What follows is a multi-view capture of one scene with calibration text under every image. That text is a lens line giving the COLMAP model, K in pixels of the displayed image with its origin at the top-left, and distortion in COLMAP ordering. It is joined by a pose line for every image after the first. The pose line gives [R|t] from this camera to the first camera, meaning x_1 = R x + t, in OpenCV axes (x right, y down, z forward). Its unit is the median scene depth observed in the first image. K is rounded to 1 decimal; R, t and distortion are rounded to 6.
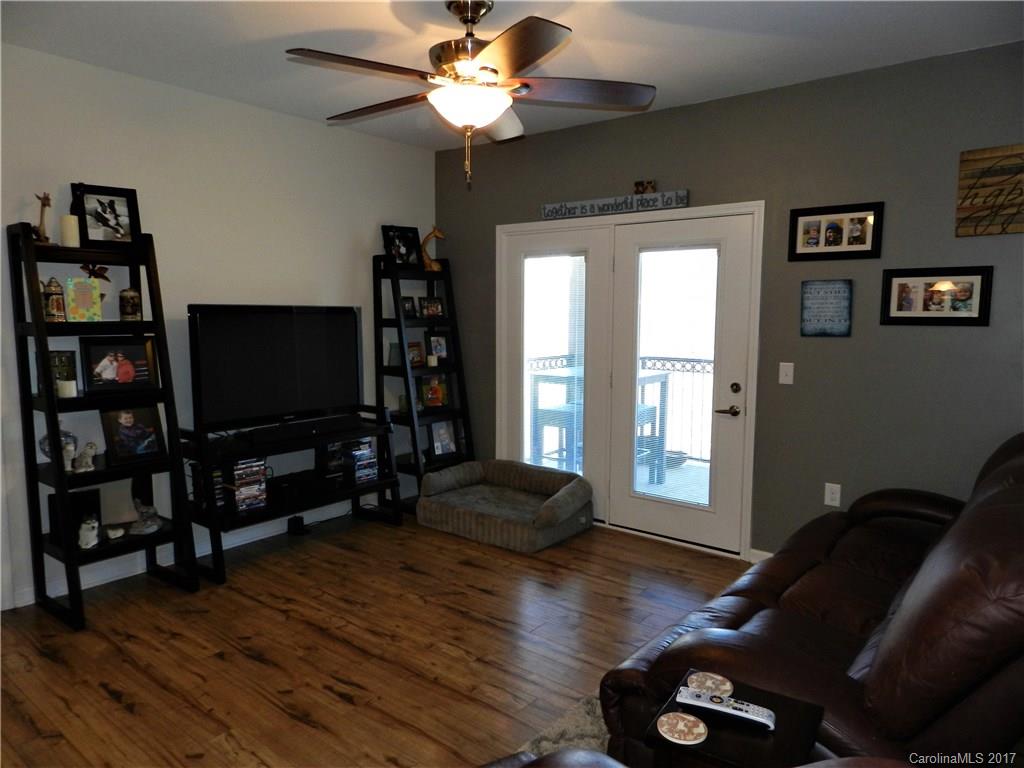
lens RADIAL K [[683.8, 0, 505.5], [0, 683.8, 387.6], [0, 0, 1]] dist [0.008535, 0.002330]
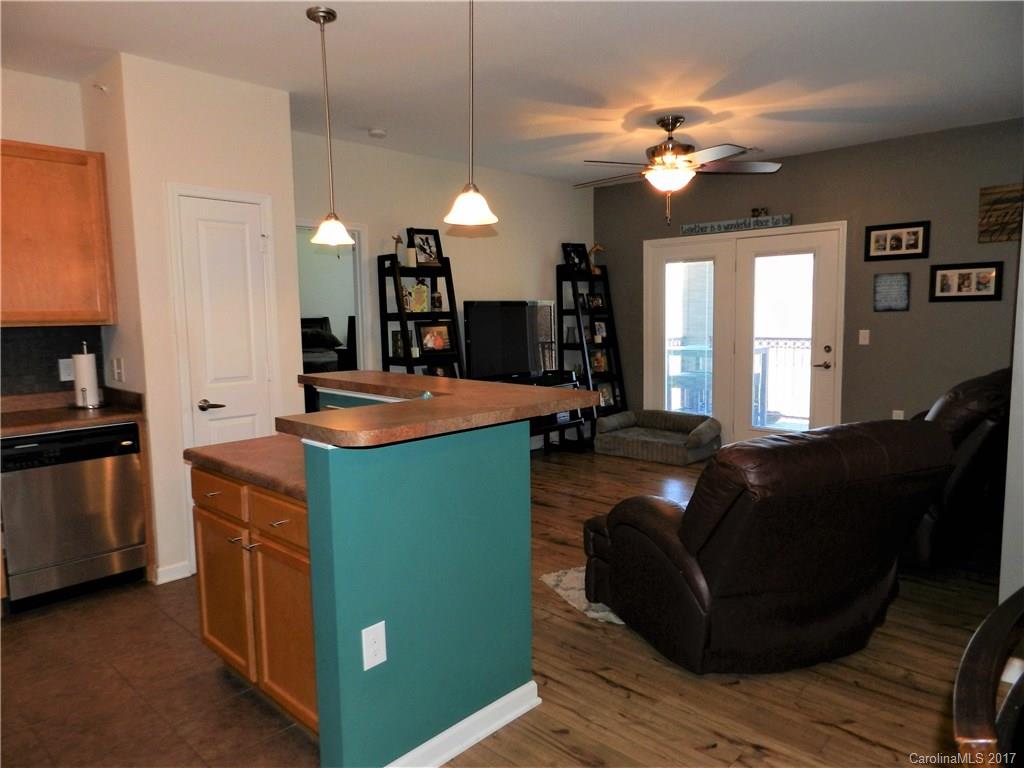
lens RADIAL K [[683.8, 0, 505.5], [0, 683.8, 387.6], [0, 0, 1]] dist [0.008535, 0.002330]
pose [[0.996114, -0.014492, -0.086877, -0.216281], [0.014385, 0.999895, -0.001846, 0.073615], [0.086895, 0.000589, 0.996217, -0.500019]]
